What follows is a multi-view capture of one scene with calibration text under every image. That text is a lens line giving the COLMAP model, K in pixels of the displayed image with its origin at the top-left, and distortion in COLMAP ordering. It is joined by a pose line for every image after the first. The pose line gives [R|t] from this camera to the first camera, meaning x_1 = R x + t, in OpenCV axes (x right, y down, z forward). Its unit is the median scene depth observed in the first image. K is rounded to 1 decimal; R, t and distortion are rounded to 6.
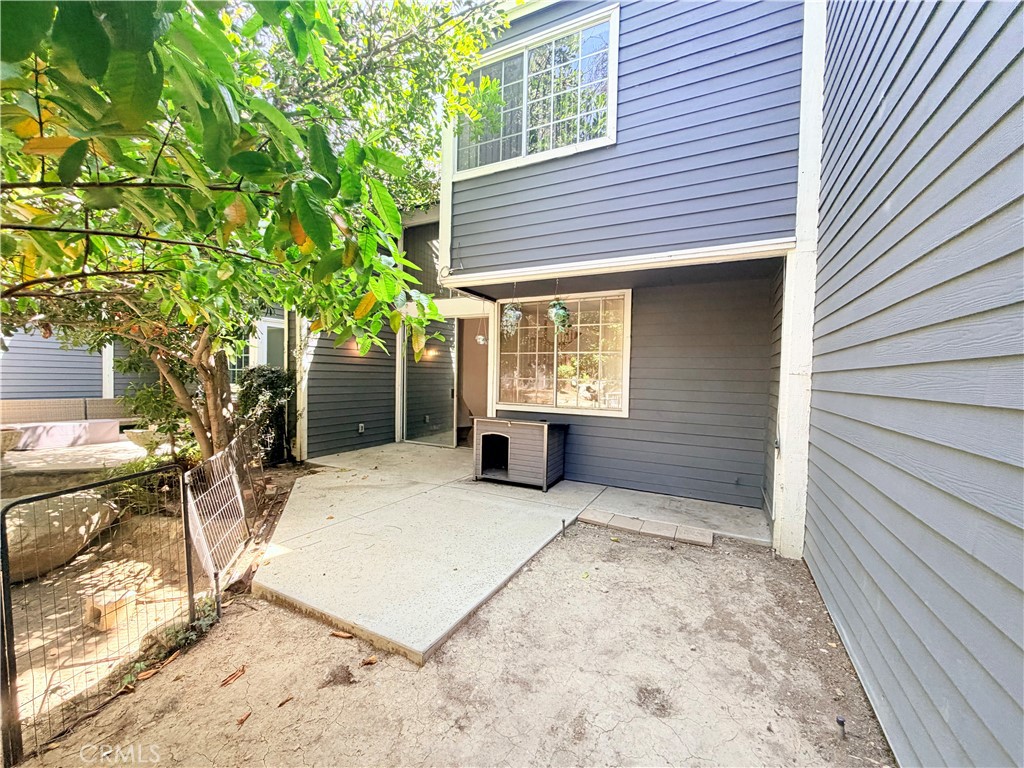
lens RADIAL K [[408.0, 0, 507.9], [0, 408.0, 384.8], [0, 0, 1]] dist [0.001278, -0.000177]
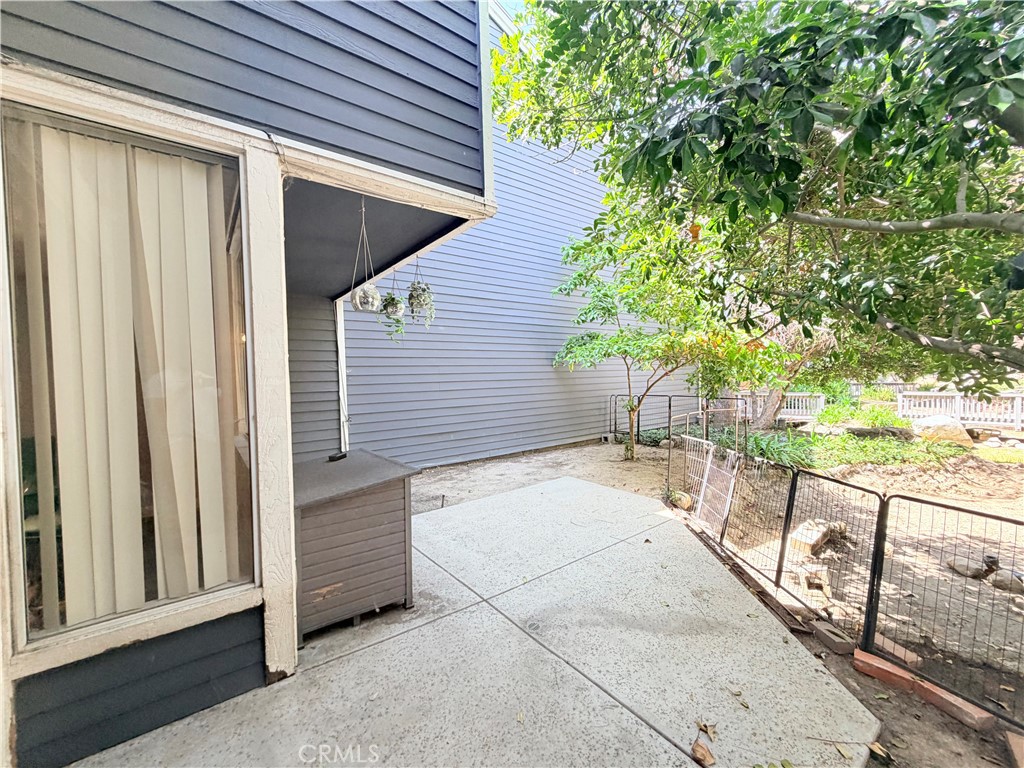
lens RADIAL K [[408.0, 0, 507.9], [0, 408.0, 384.8], [0, 0, 1]] dist [0.001278, -0.000177]
pose [[-0.901757, -0.012095, 0.432074, -0.567962], [0.014429, 0.998209, 0.058055, -0.071664], [-0.432002, 0.058586, -0.899968, 2.006087]]
